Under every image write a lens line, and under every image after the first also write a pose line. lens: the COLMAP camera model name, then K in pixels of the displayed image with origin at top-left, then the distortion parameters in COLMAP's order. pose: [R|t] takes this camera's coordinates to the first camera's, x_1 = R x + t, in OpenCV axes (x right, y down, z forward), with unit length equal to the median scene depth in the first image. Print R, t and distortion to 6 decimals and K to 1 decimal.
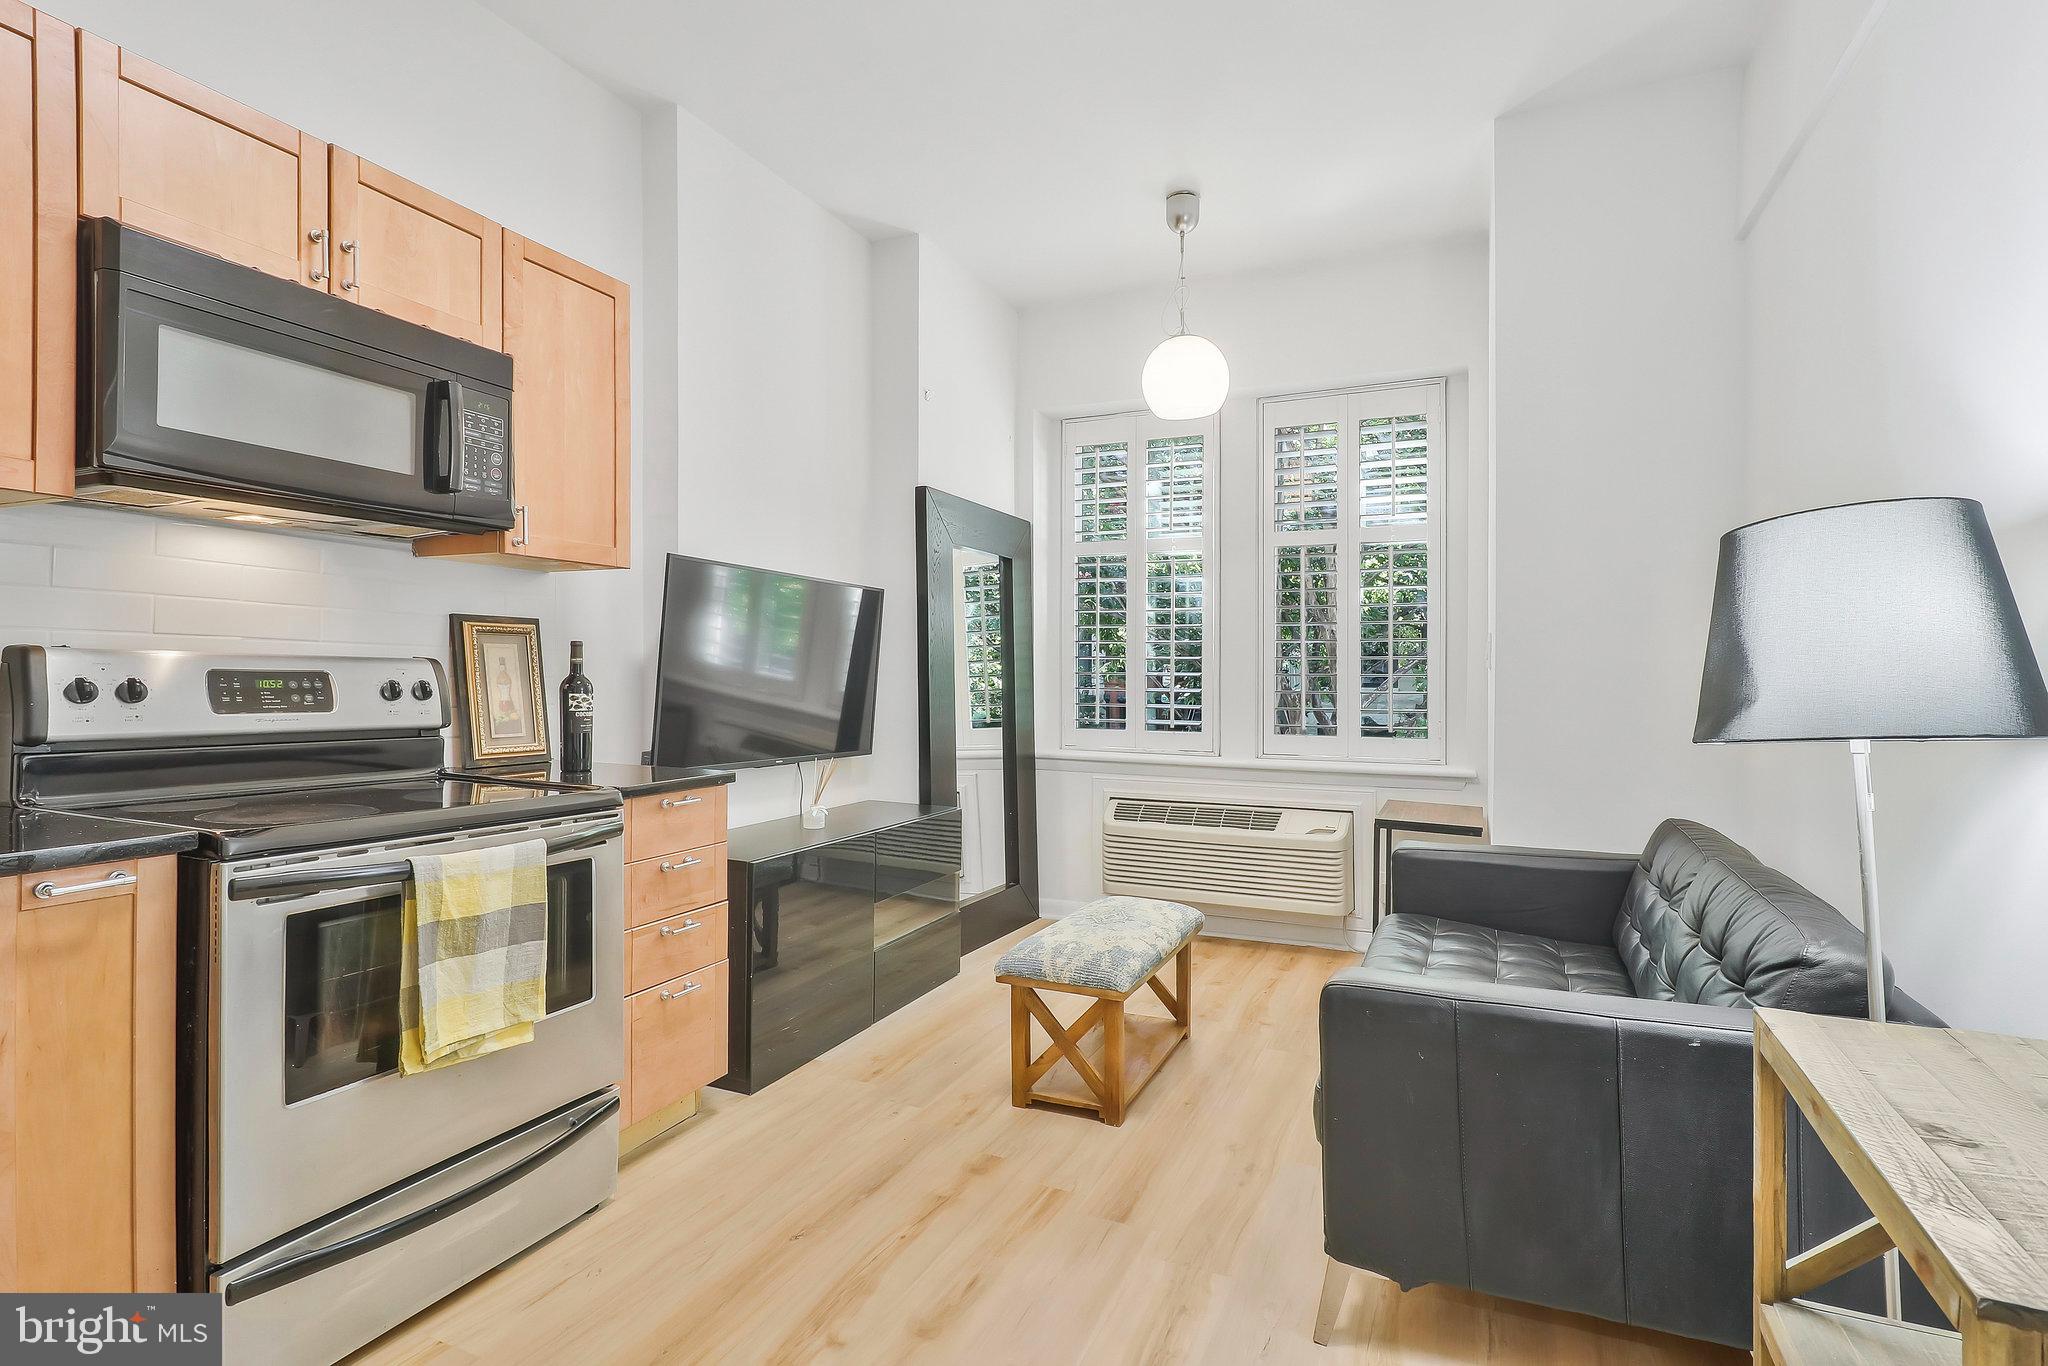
lens RADIAL K [[946.2, 0, 1043.2], [0, 946.2, 680.9], [0, 0, 1]] dist [0.006220, -0.000009]
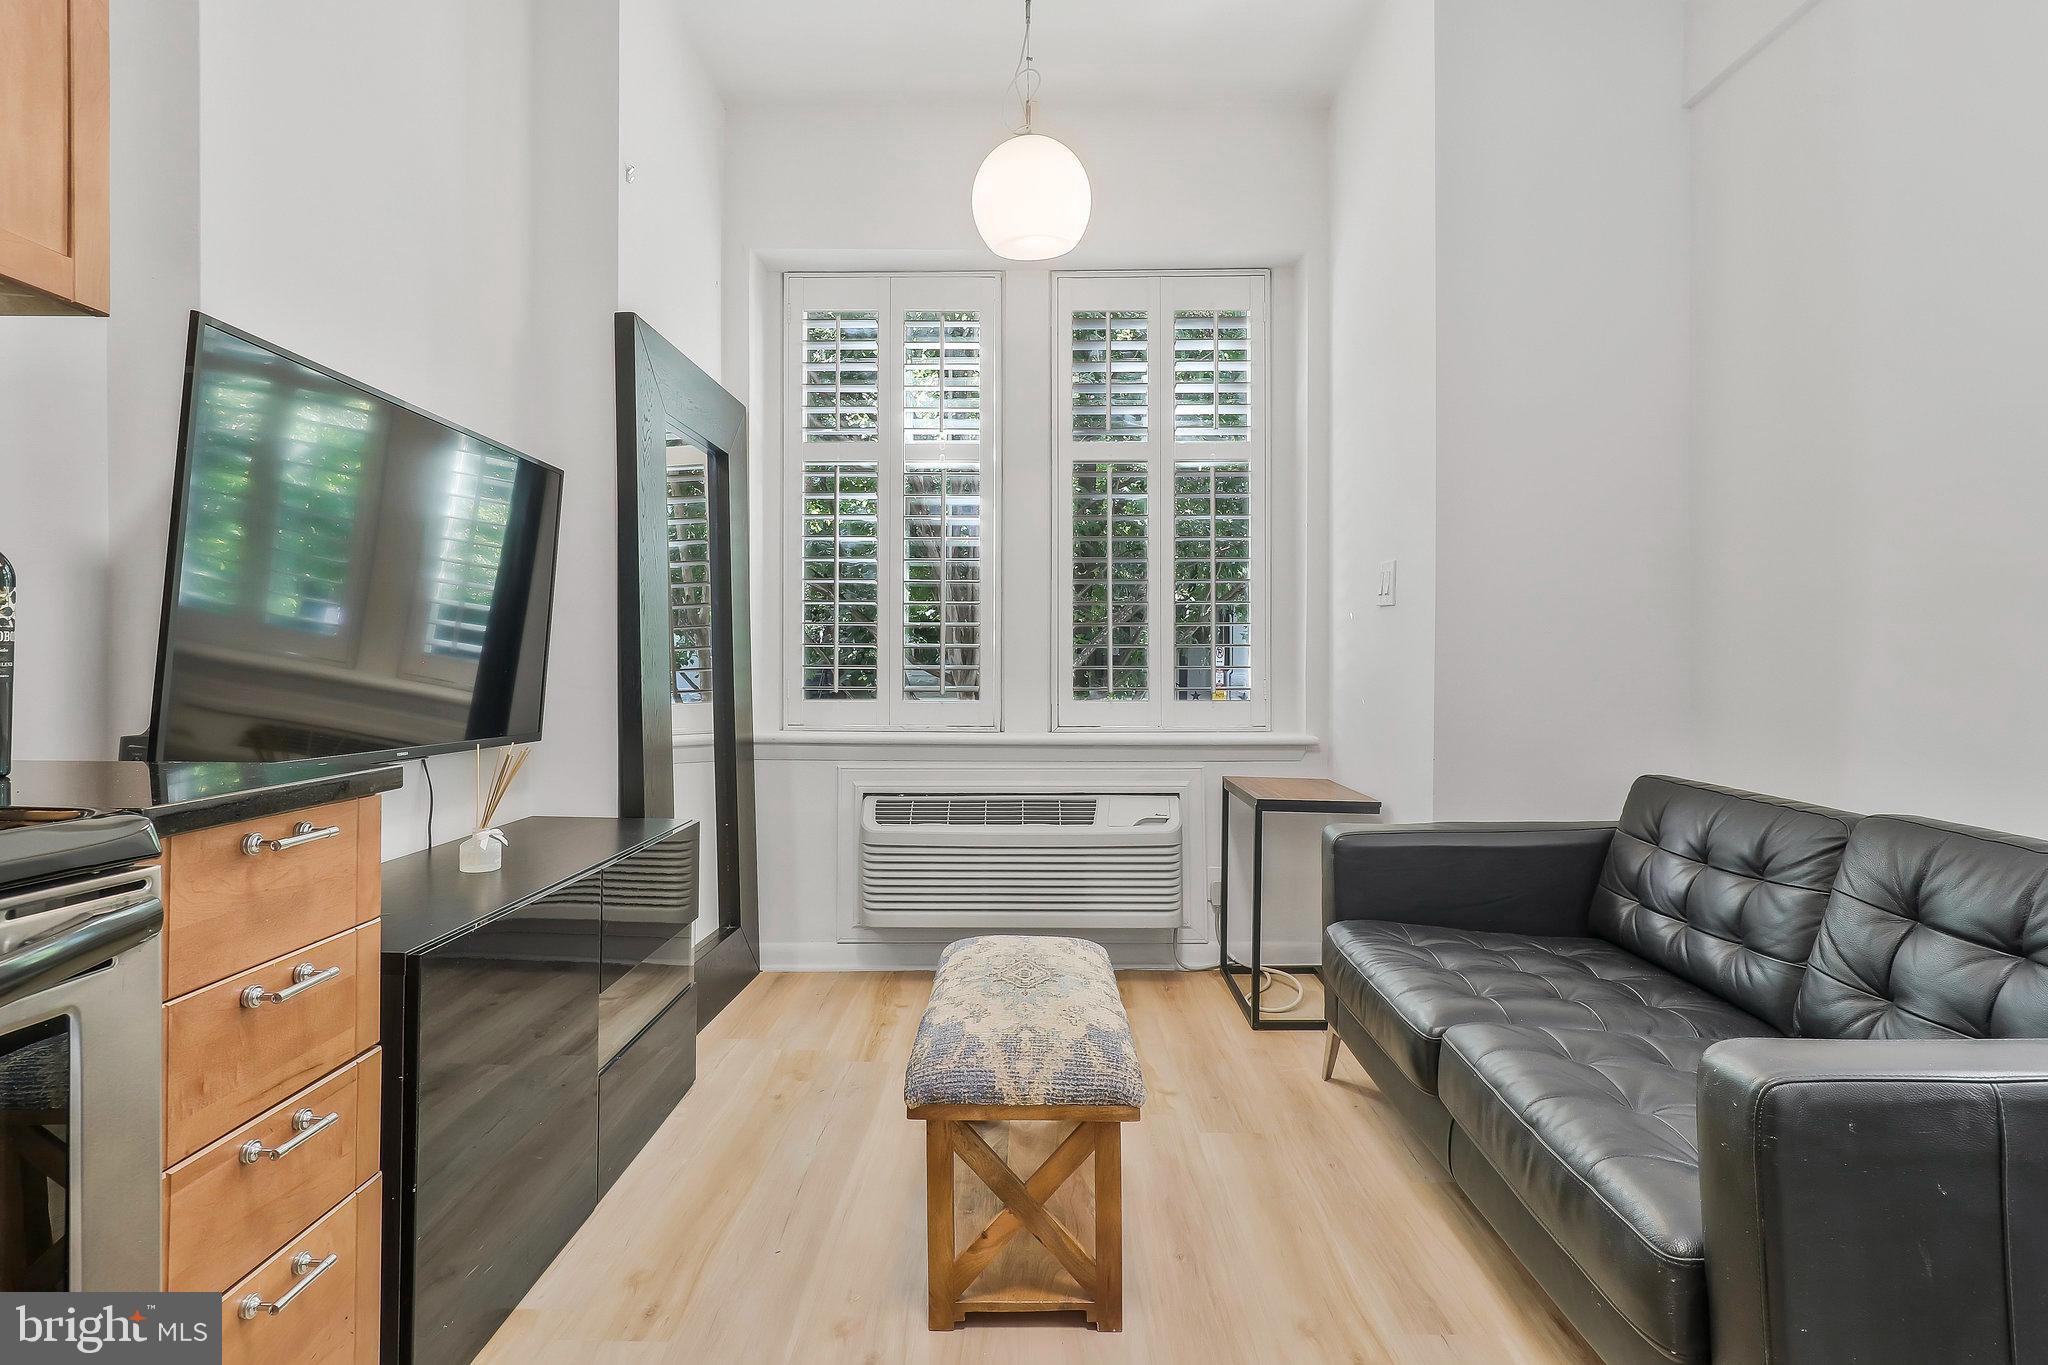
lens RADIAL K [[1032.8, 0, 1007.5], [0, 1032.8, 659.1], [0, 0, 1]] dist [0.002863, -0.002652]
pose [[0.922591, -0.001121, 0.385777, -0.256259], [0.004141, 0.999967, -0.006998, 0.051156], [-0.385757, 0.008054, 0.922565, 0.434577]]
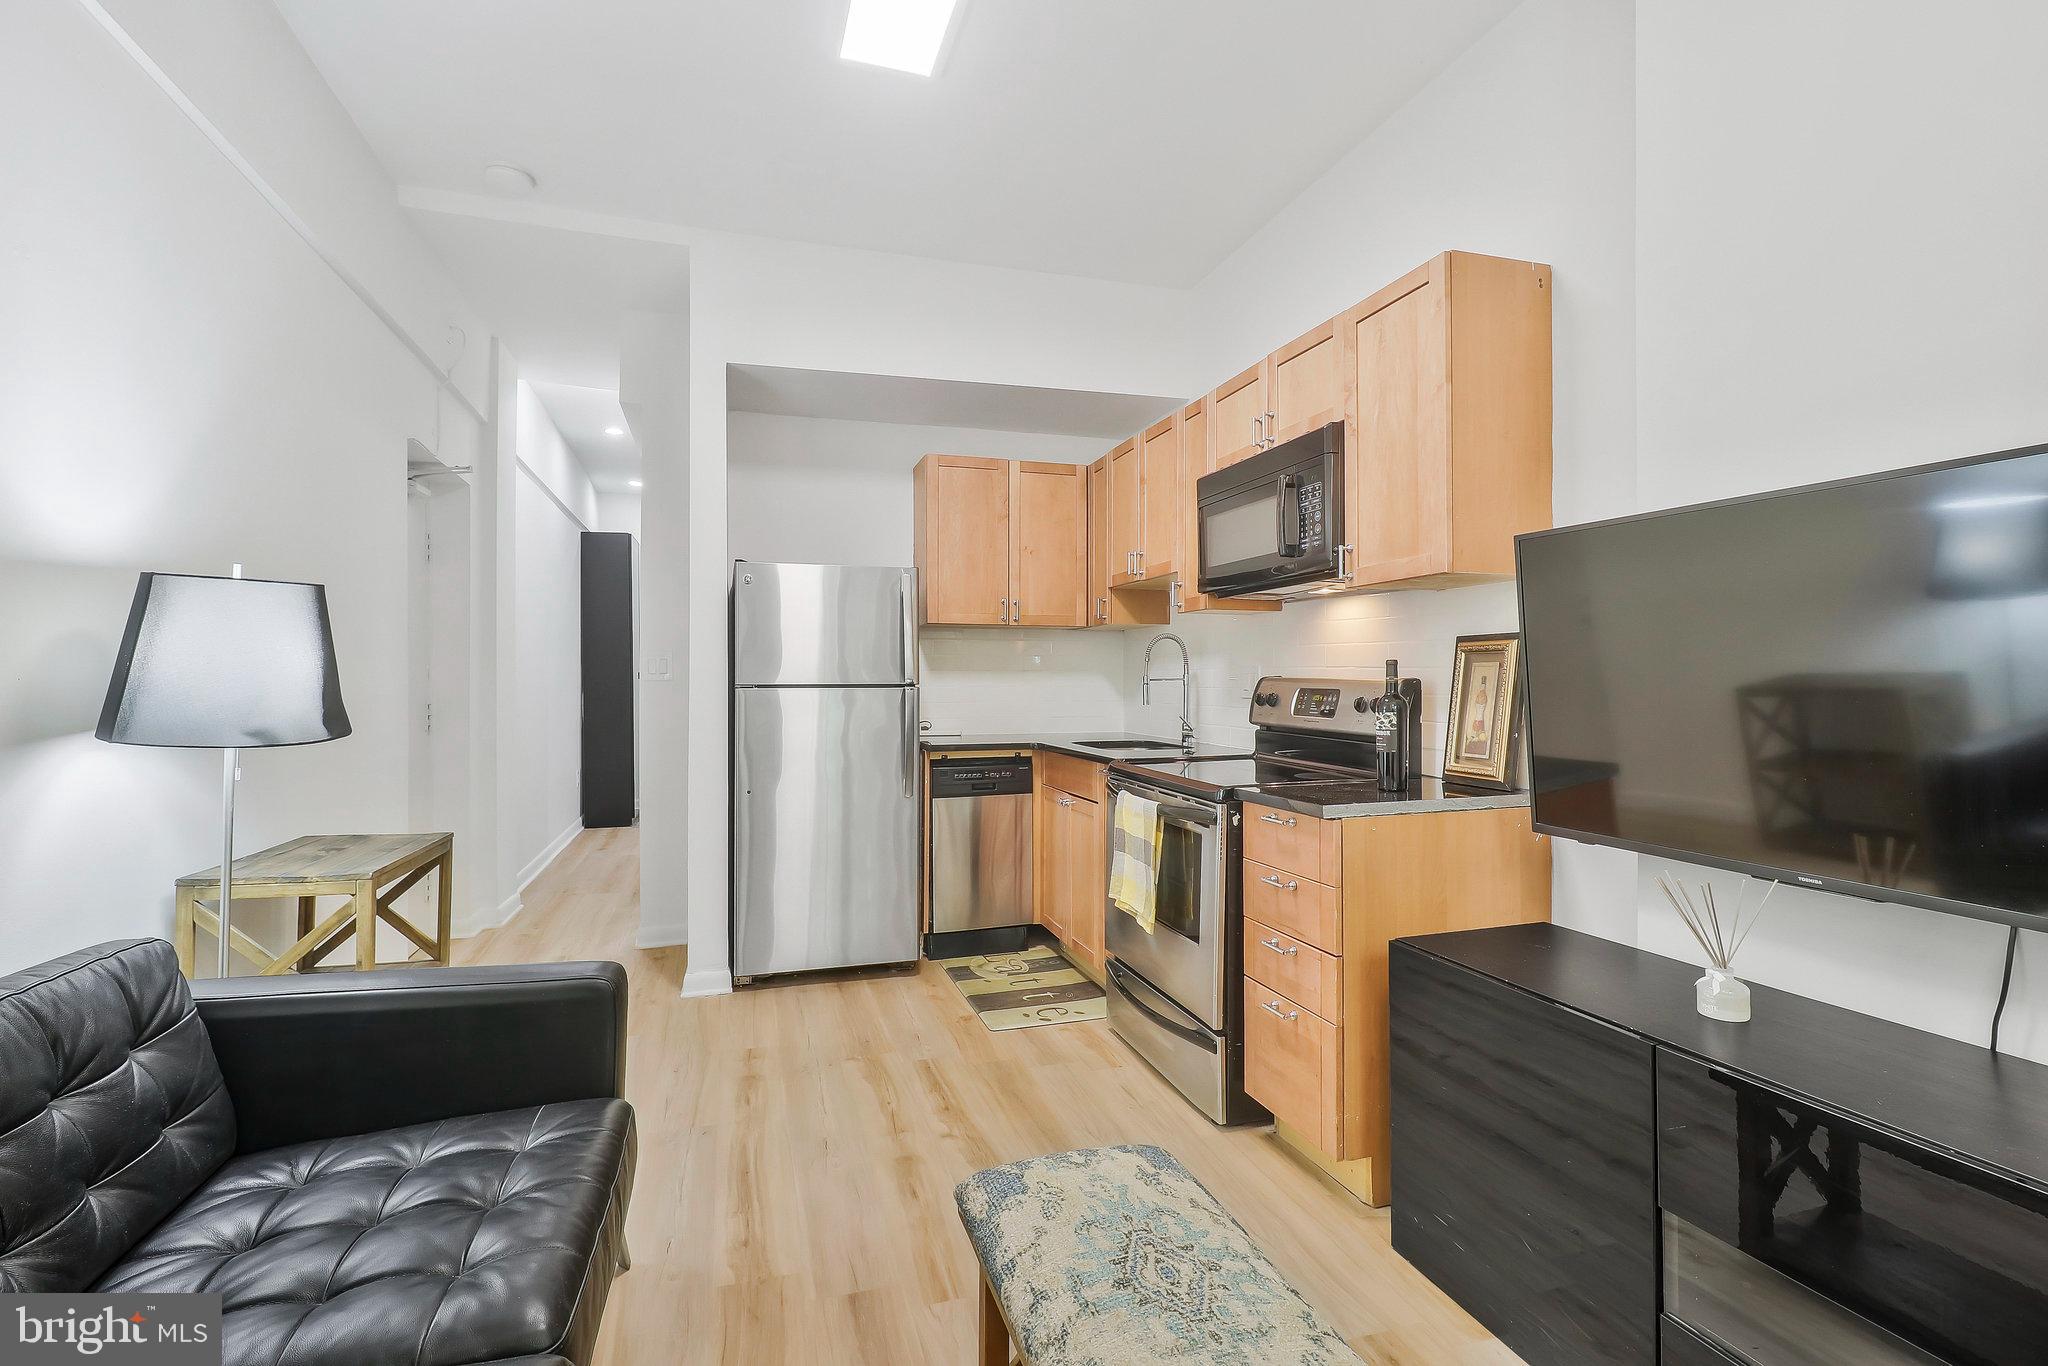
lens RADIAL K [[946.2, 0, 990.1], [0, 946.2, 683.1], [0, 0, 1]] dist [0.006220, -0.000009]
pose [[-0.760615, -0.002060, -0.649199, 0.497463], [-0.006366, 0.999971, 0.004285, -0.020522], [0.649171, 0.007392, -0.760606, 1.530443]]
